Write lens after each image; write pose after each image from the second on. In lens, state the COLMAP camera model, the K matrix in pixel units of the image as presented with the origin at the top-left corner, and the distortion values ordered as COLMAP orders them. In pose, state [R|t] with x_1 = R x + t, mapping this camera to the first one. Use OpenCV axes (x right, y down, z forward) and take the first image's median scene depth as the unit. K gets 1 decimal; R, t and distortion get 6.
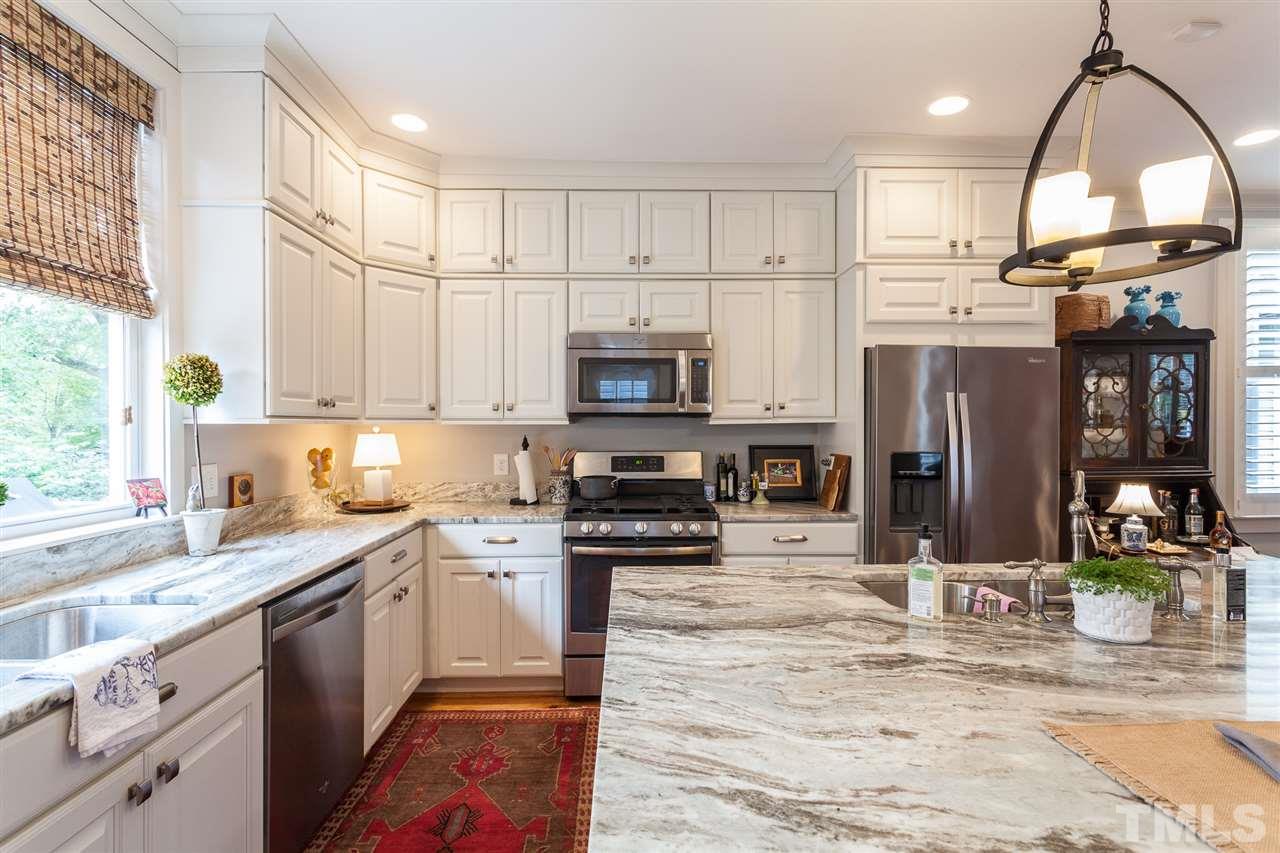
lens RADIAL K [[610.0, 0, 635.1], [0, 610.0, 433.1], [0, 0, 1]] dist [-0.001572, 0.000686]
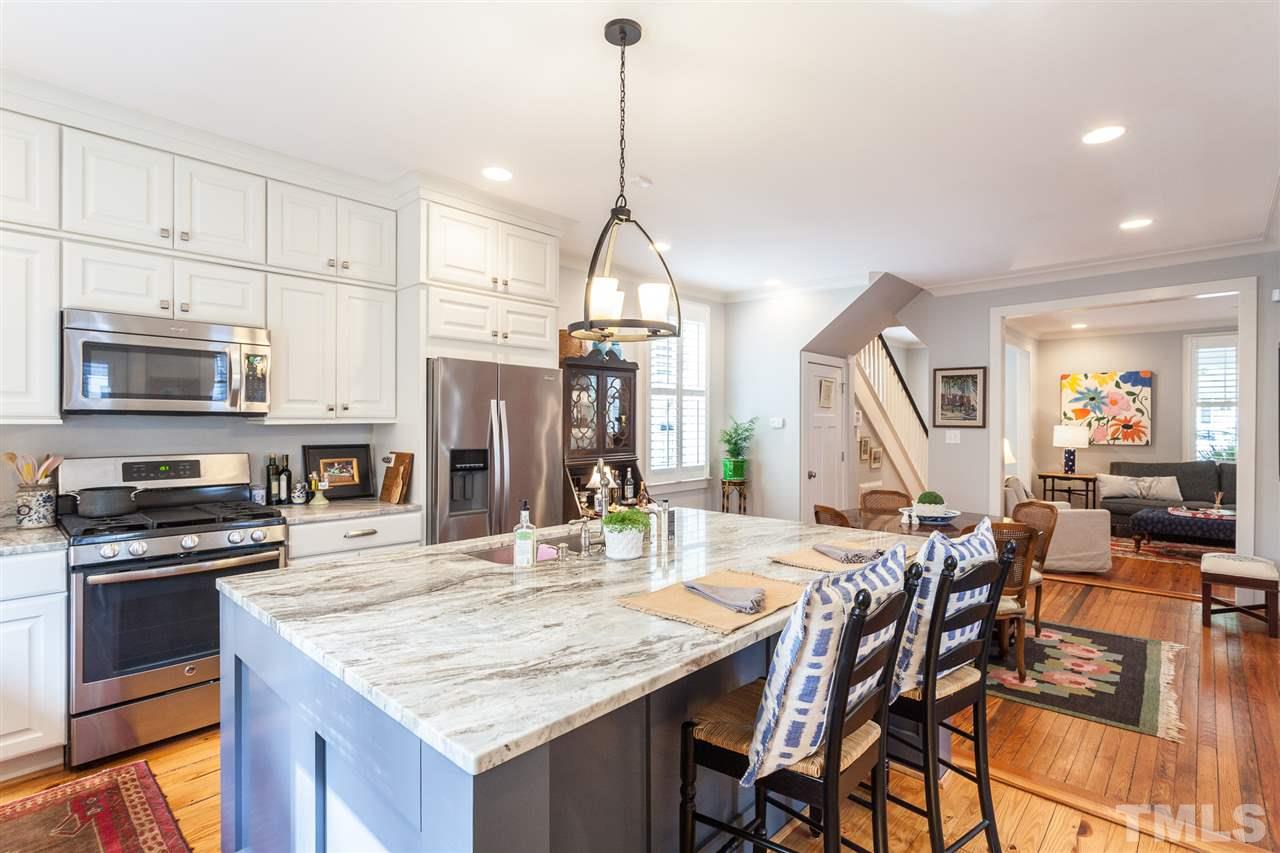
lens RADIAL K [[616.3, 0, 640.0], [0, 616.3, 426.5], [0, 0, 1]] dist [-0.001140, 0.000202]
pose [[0.698701, 0.000181, 0.715414, -0.170076], [0.002103, 0.999995, -0.002307, -0.008499], [-0.715411, 0.003117, 0.698697, -0.089965]]
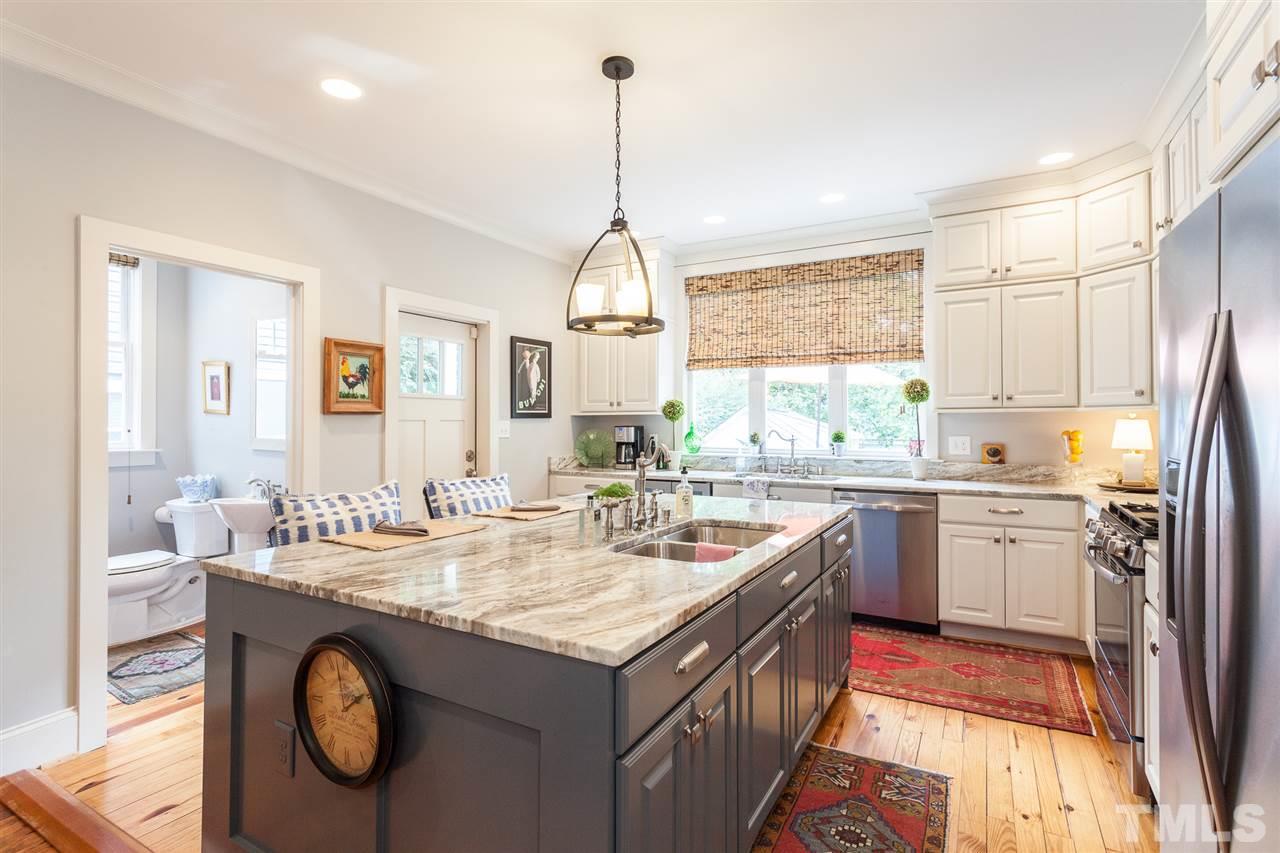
lens RADIAL K [[610.5, 0, 639.0], [0, 610.5, 417.7], [0, 0, 1]] dist [0.001204, 0.000422]
pose [[-0.512065, -0.001126, -0.858946, 1.008981], [-0.004706, 0.999988, 0.001495, 0.000542], [0.858934, 0.004808, -0.512064, 0.860036]]
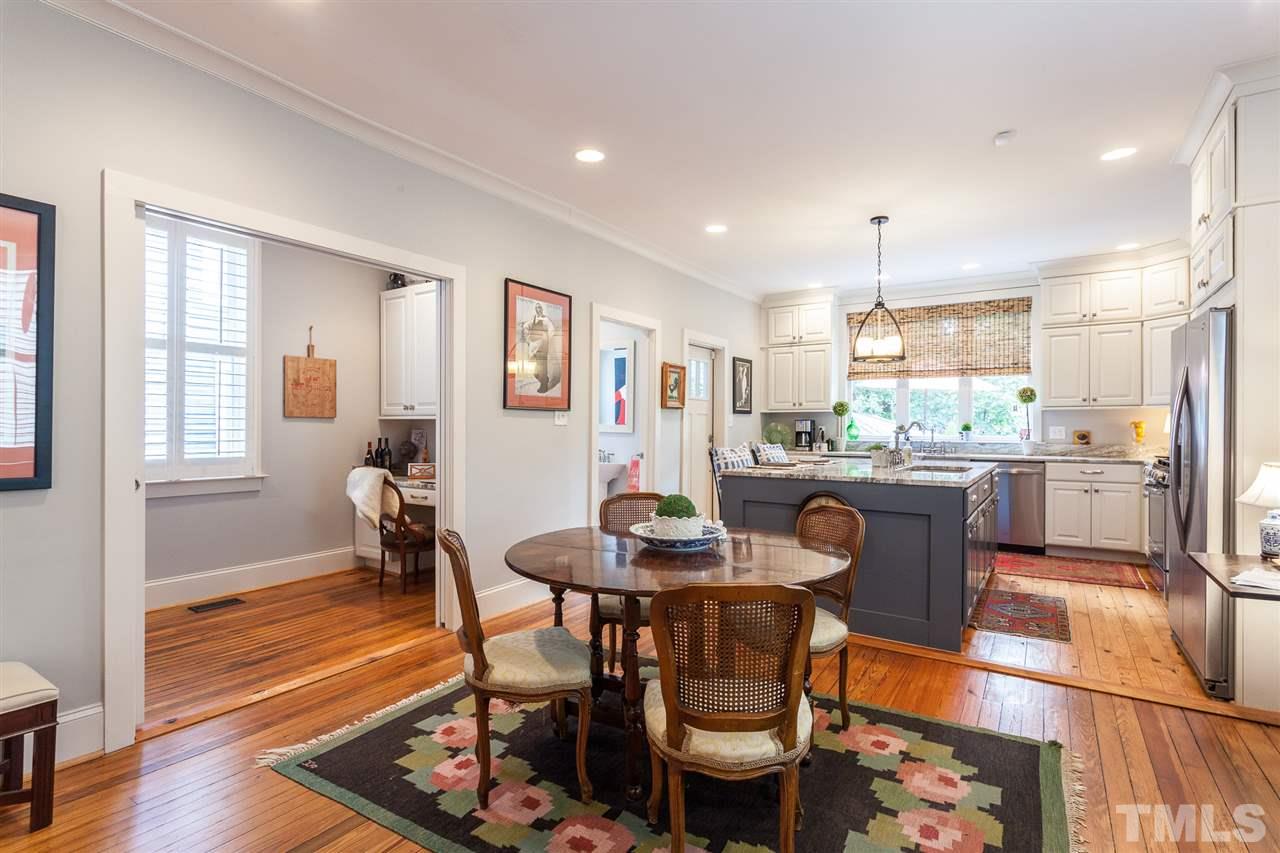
lens RADIAL K [[616.3, 0, 640.0], [0, 616.3, 426.5], [0, 0, 1]] dist [-0.001140, 0.000202]
pose [[-0.571675, 0.000906, -0.820480, 1.911114], [-0.009509, 0.999925, 0.007729, 0.039553], [0.820425, 0.012221, -0.571623, 0.808149]]
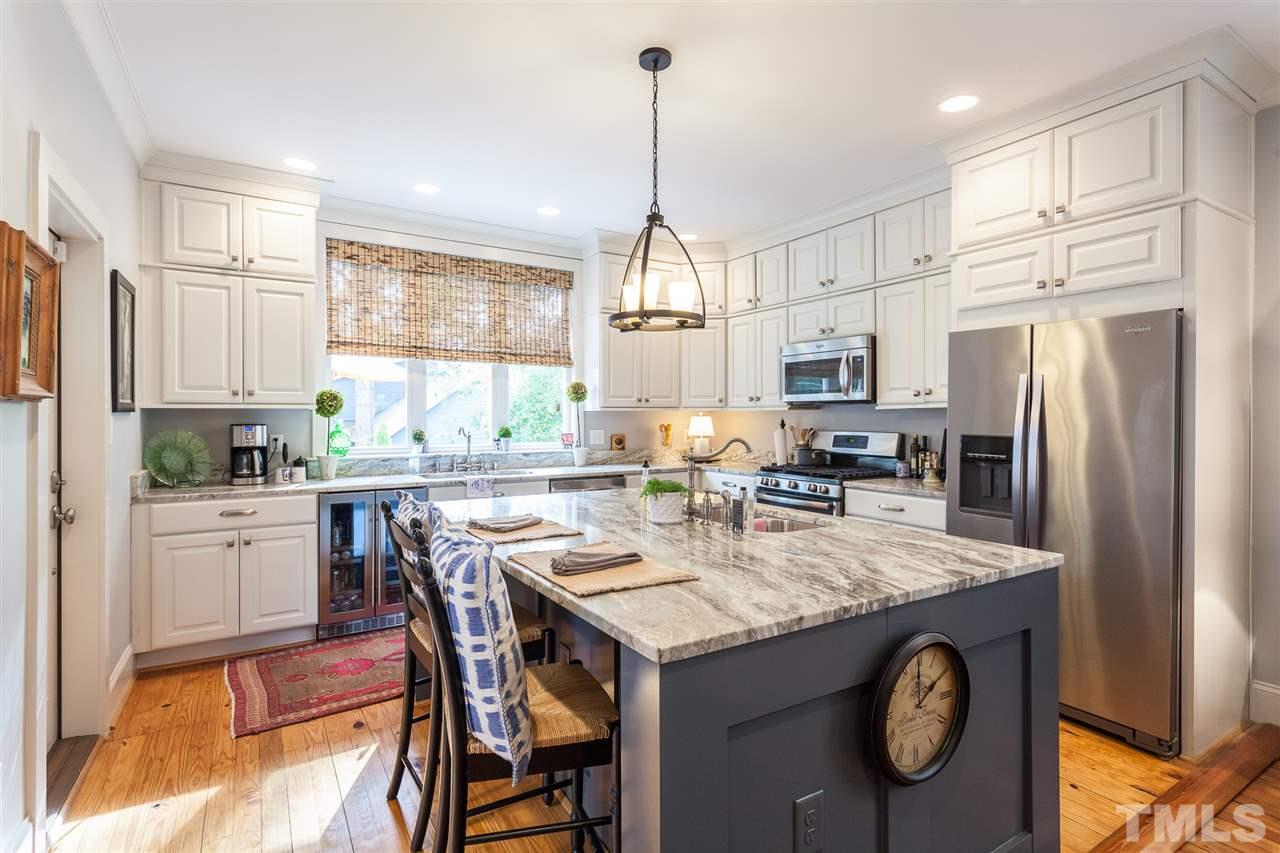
lens RADIAL K [[620.3, 0, 638.1], [0, 620.3, 419.6], [0, 0, 1]] dist [0.000061, 0.000160]
pose [[0.505687, 0.006288, -0.862694, 1.021649], [-0.008980, 0.999958, 0.002025, 0.008000], [0.862670, 0.006723, 0.505722, -0.010087]]
